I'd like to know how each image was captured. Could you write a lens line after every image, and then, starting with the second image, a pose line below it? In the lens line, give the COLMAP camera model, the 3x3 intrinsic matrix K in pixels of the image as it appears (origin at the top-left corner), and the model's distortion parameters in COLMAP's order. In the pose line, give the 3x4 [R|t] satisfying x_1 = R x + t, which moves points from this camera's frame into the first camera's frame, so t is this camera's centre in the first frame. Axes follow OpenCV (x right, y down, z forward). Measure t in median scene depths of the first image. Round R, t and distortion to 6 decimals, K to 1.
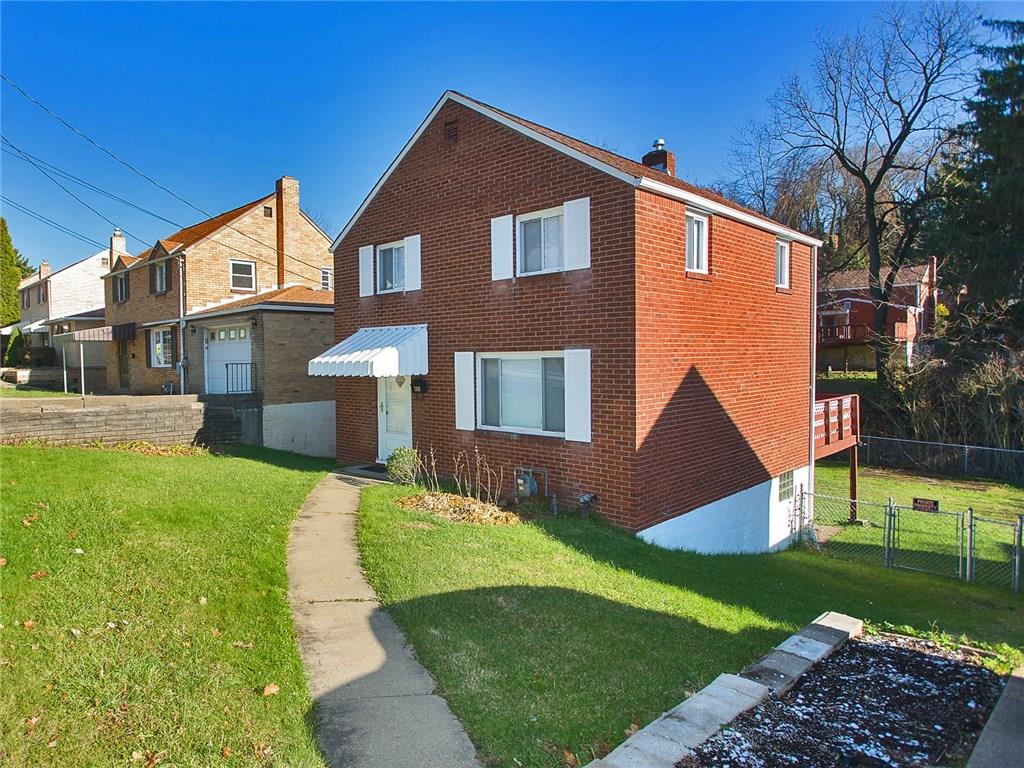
lens RADIAL K [[627.8, 0, 512.0], [0, 627.8, 384.0], [0, 0, 1]] dist [-0.002940, 0.000145]
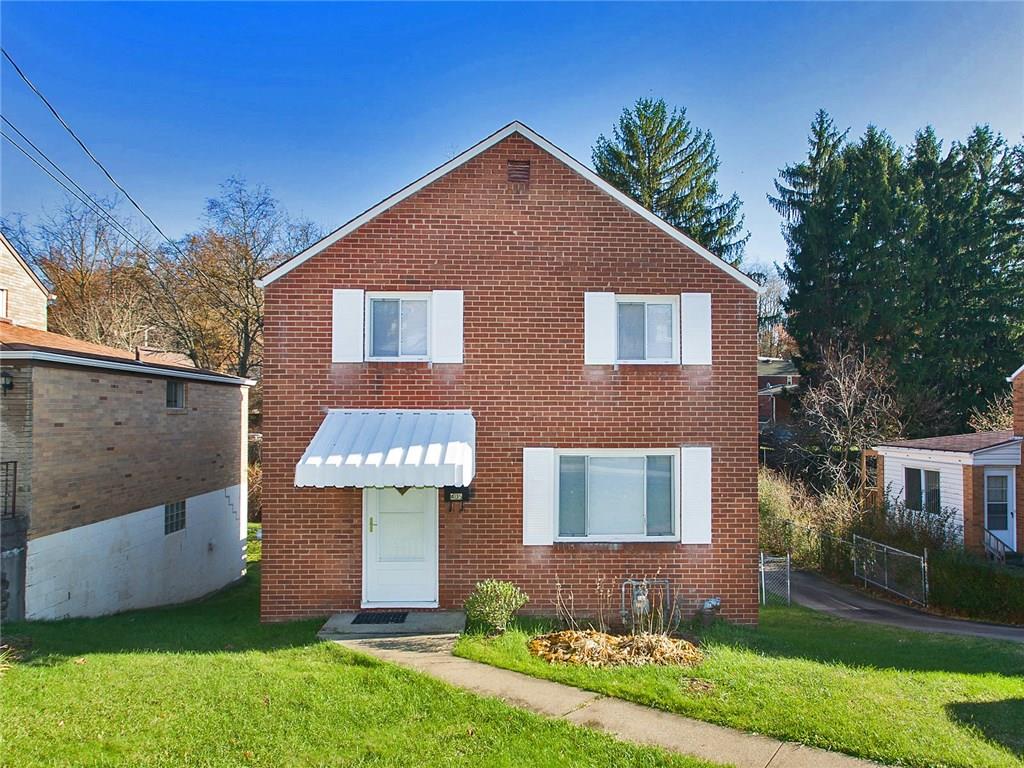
lens RADIAL K [[593.2, 0, 510.0], [0, 593.2, 414.2], [0, 0, 1]] dist [-0.002870, 0.000980]
pose [[0.702633, 0.019537, 0.711285, -0.680385], [0.014602, 0.999017, -0.041865, -0.066185], [-0.711403, 0.039802, 0.701656, 0.519146]]
